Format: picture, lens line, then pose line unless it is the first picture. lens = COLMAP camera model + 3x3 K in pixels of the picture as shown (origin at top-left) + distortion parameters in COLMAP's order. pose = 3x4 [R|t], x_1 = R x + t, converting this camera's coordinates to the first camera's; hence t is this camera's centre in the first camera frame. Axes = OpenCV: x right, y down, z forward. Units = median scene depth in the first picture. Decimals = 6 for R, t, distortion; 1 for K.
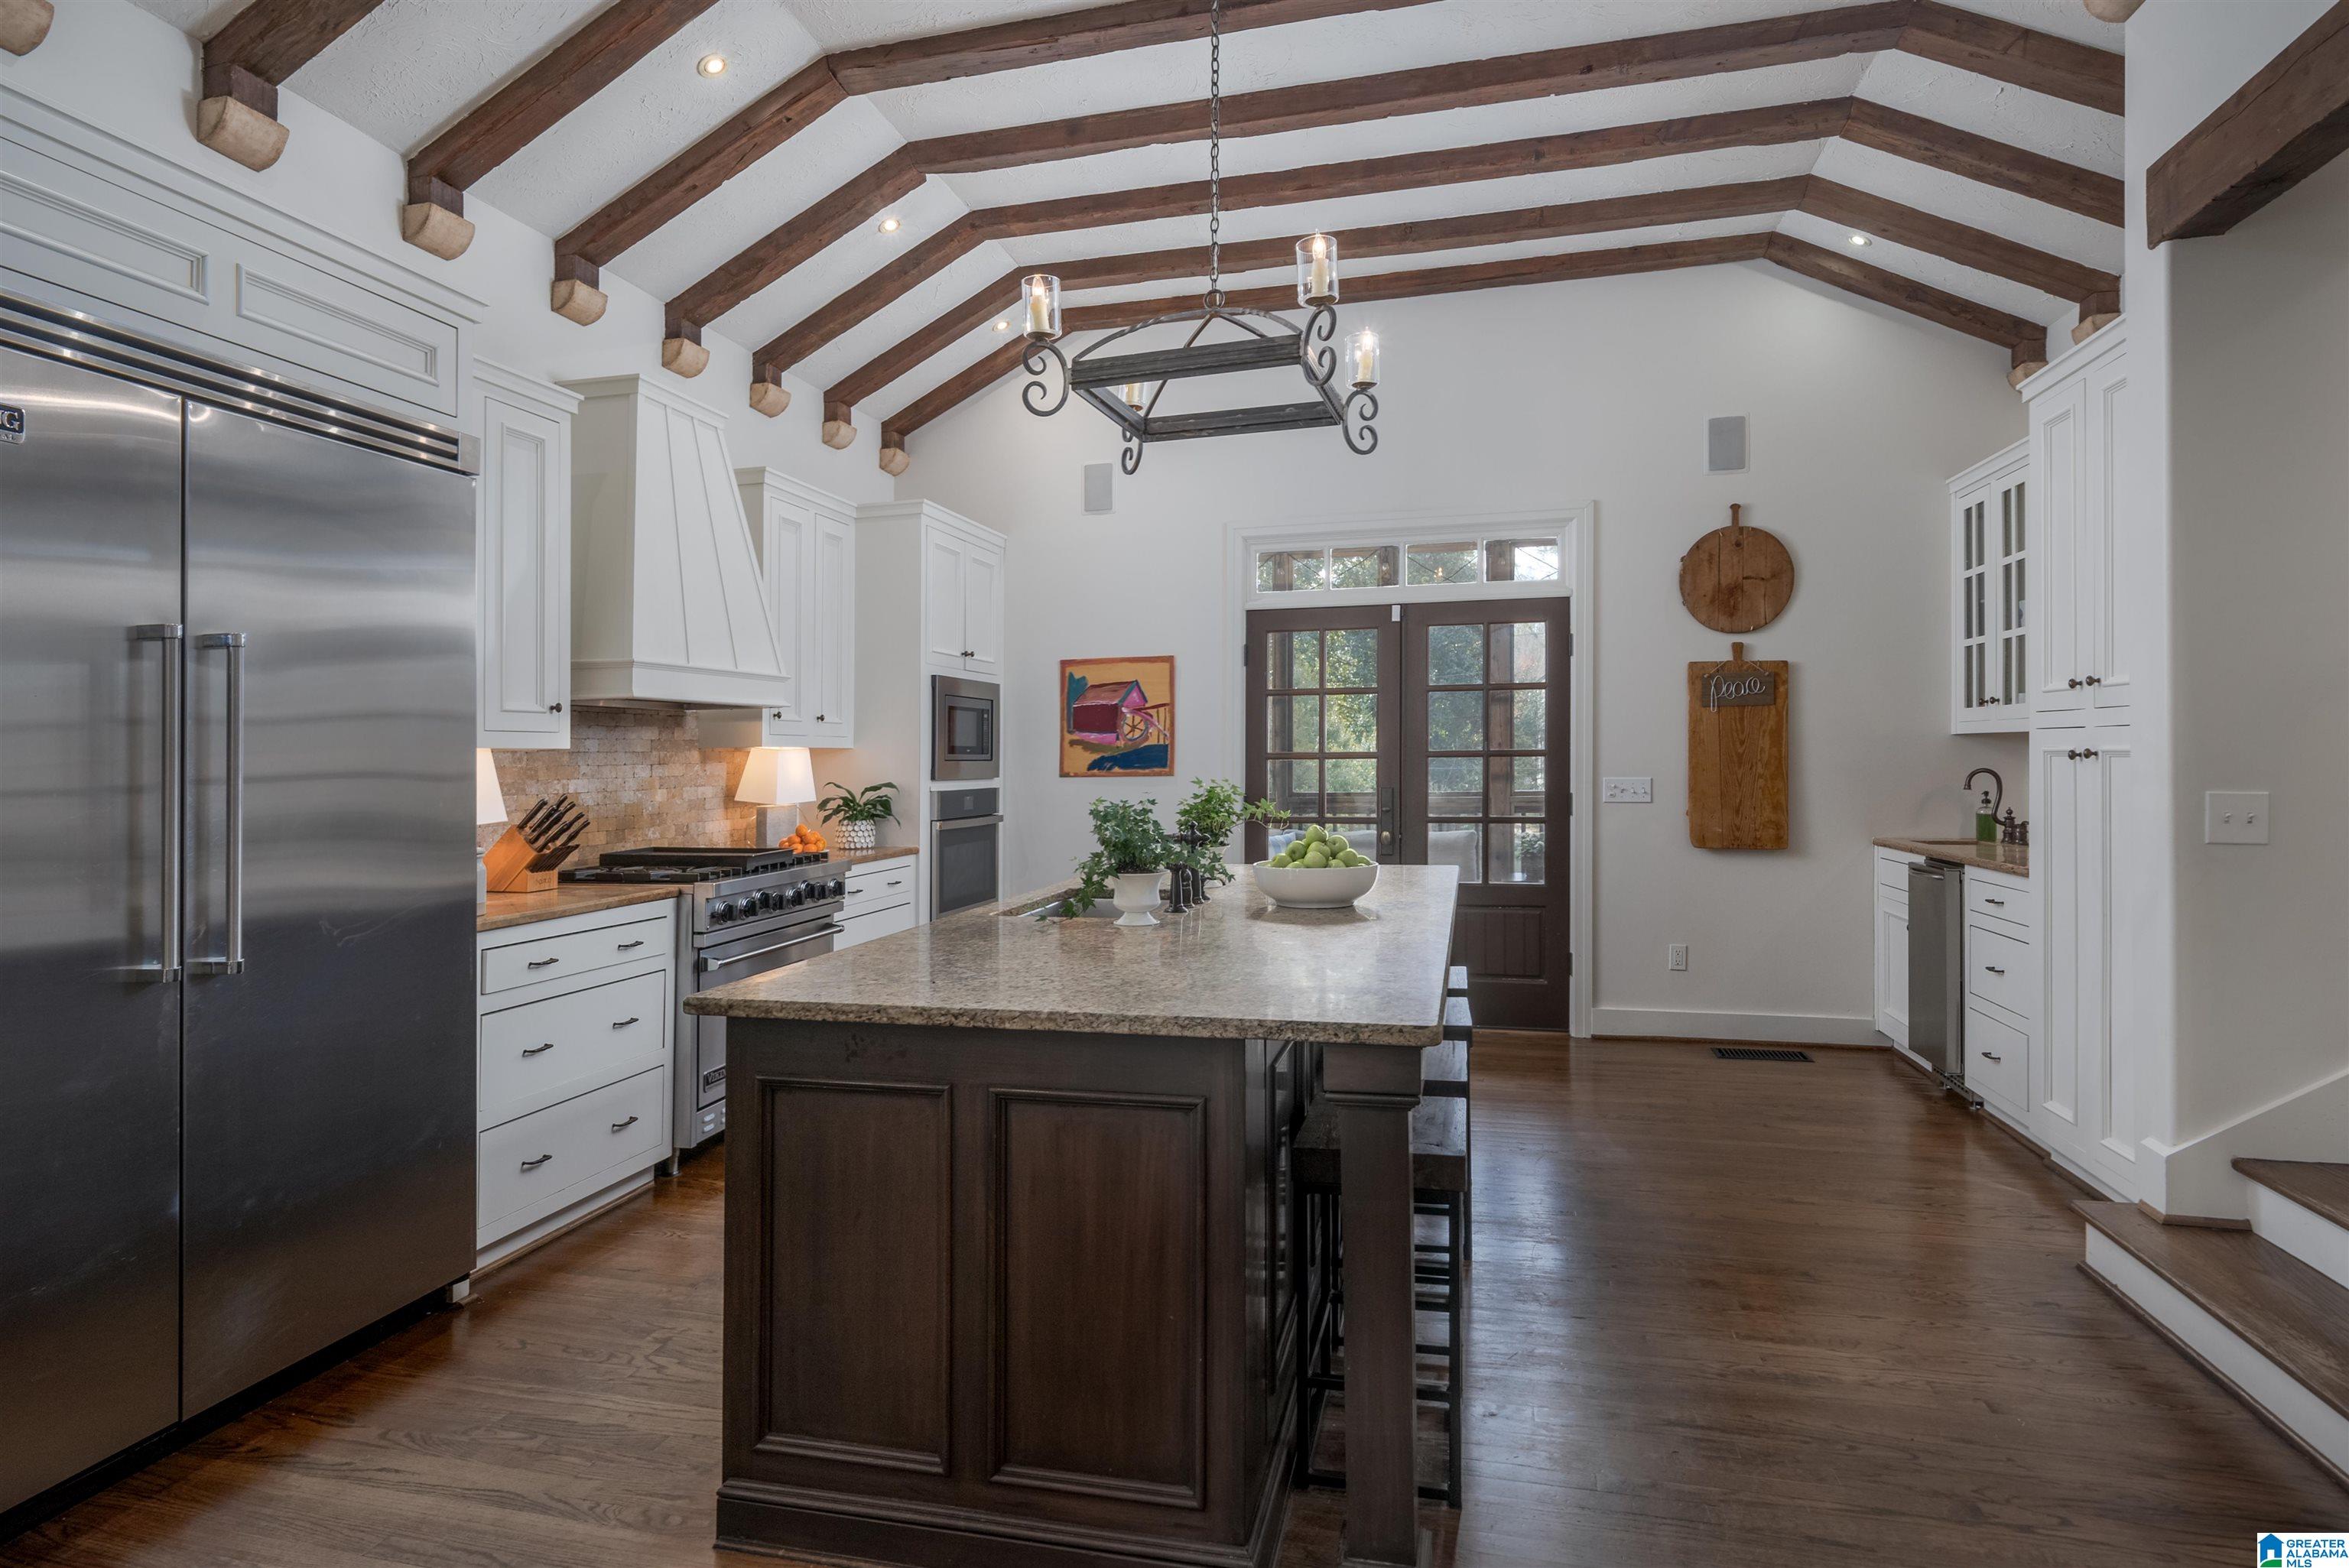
lens RADIAL K [[1223.7, 0, 1156.3], [0, 1223.7, 692.1], [0, 0, 1]] dist [-0.005234, 0.000313]
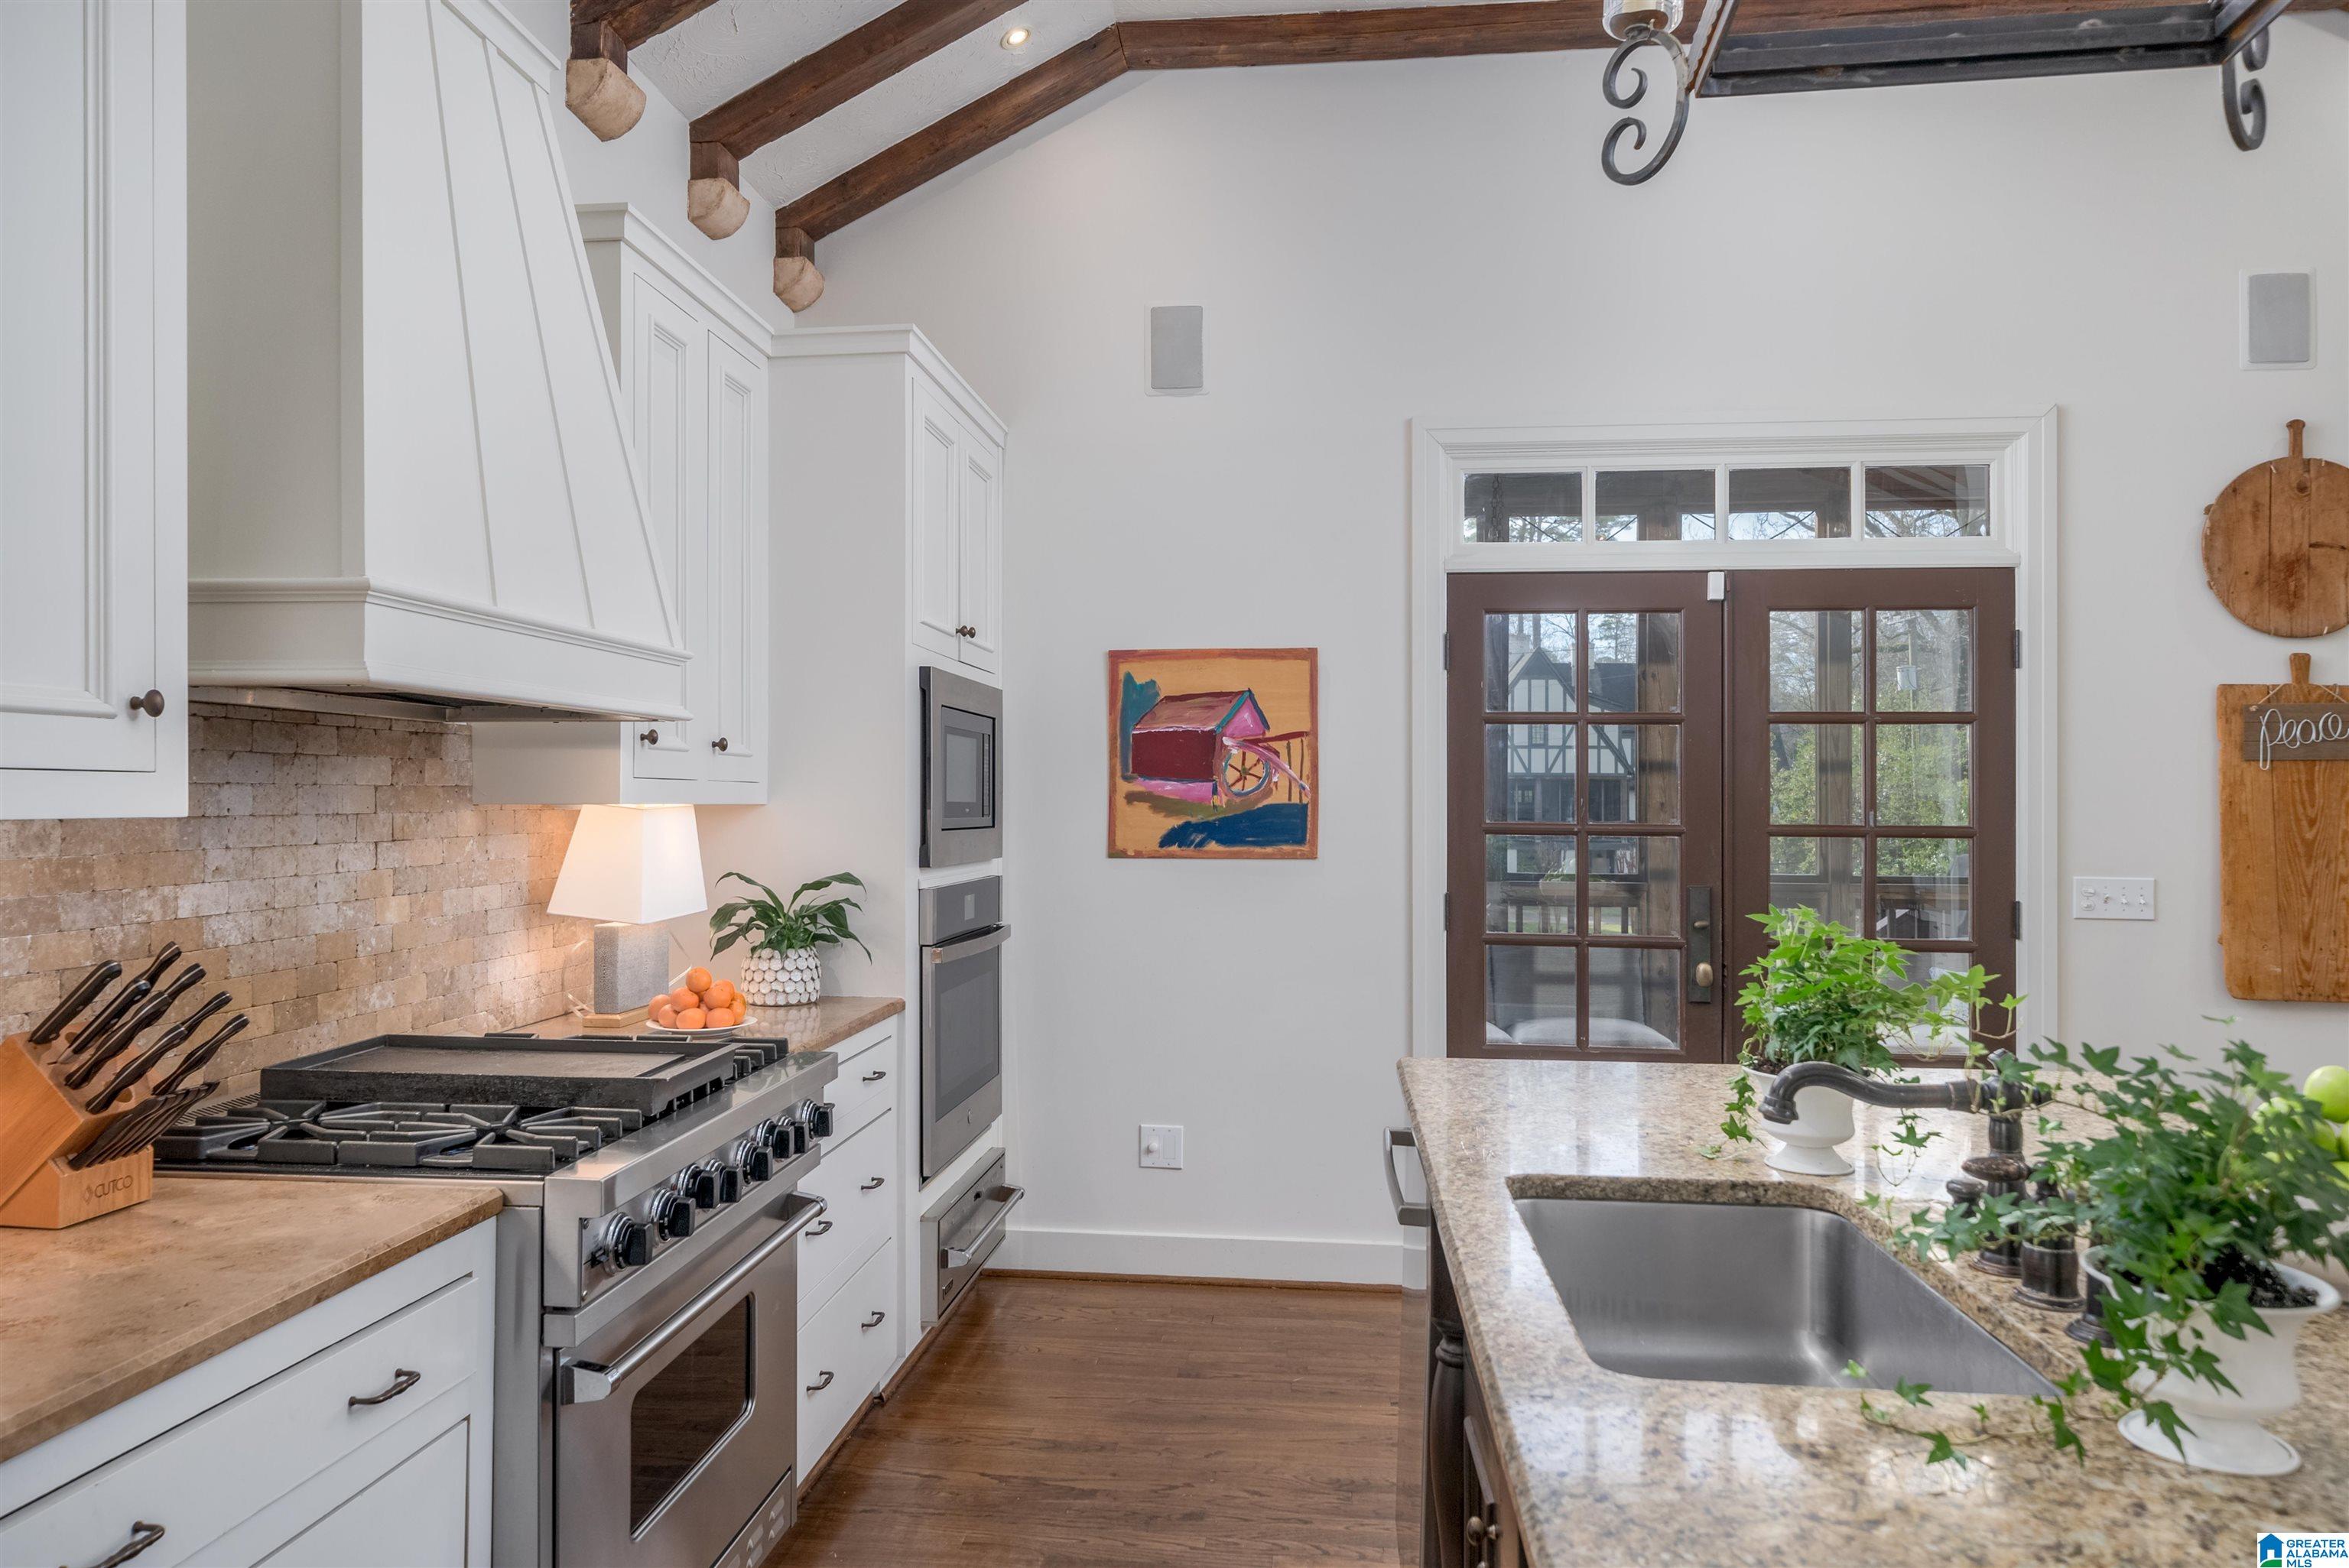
lens RADIAL K [[1518.7, 0, 1172.6], [0, 1518.7, 785.1], [0, 0, 1]] dist [0.000748, -0.005610]
pose [[0.989052, 0.019889, 0.146219, -0.176450], [-0.026240, 0.998788, 0.041632, 0.007043], [-0.145214, -0.045013, 0.988376, 0.352089]]
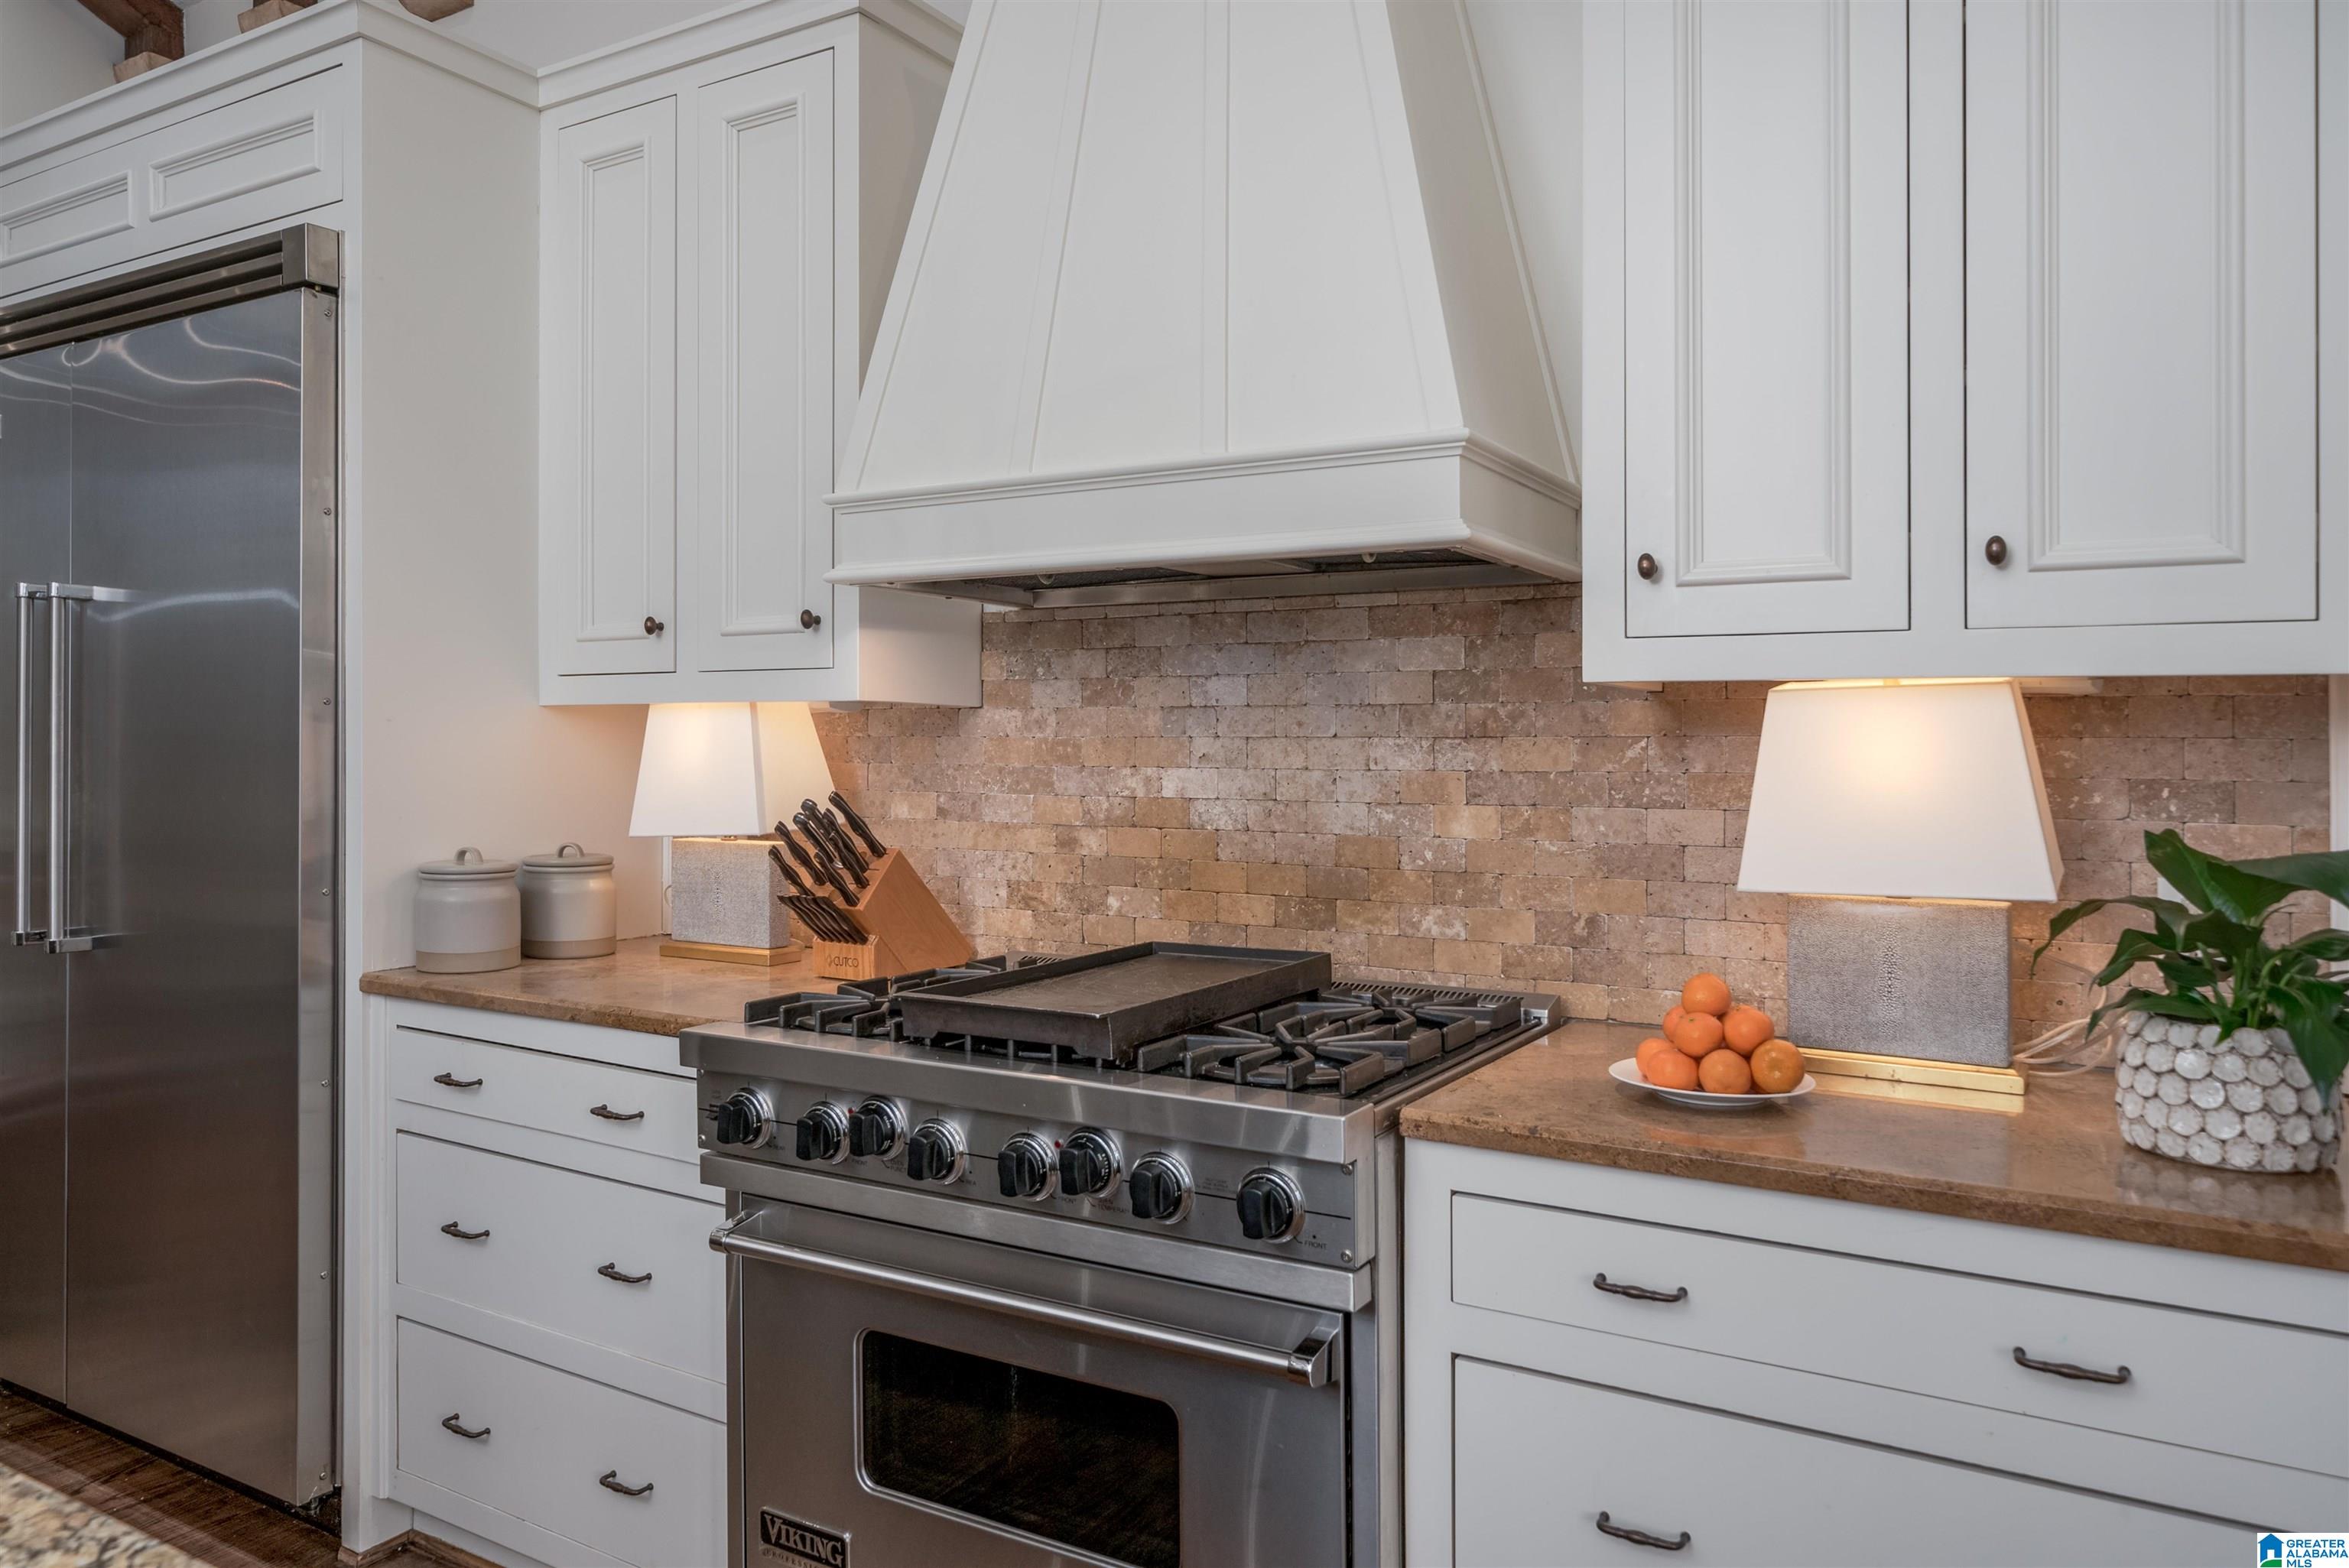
lens RADIAL K [[1591.5, 0, 1169.5], [0, 1591.5, 774.8], [0, 0, 1]] dist [-0.013433, -0.001401]
pose [[-0.293961, 0.036040, -0.955138, 0.061794], [0.052516, 0.998388, 0.021509, 0.047059], [0.954374, -0.043837, -0.295380, 0.898720]]
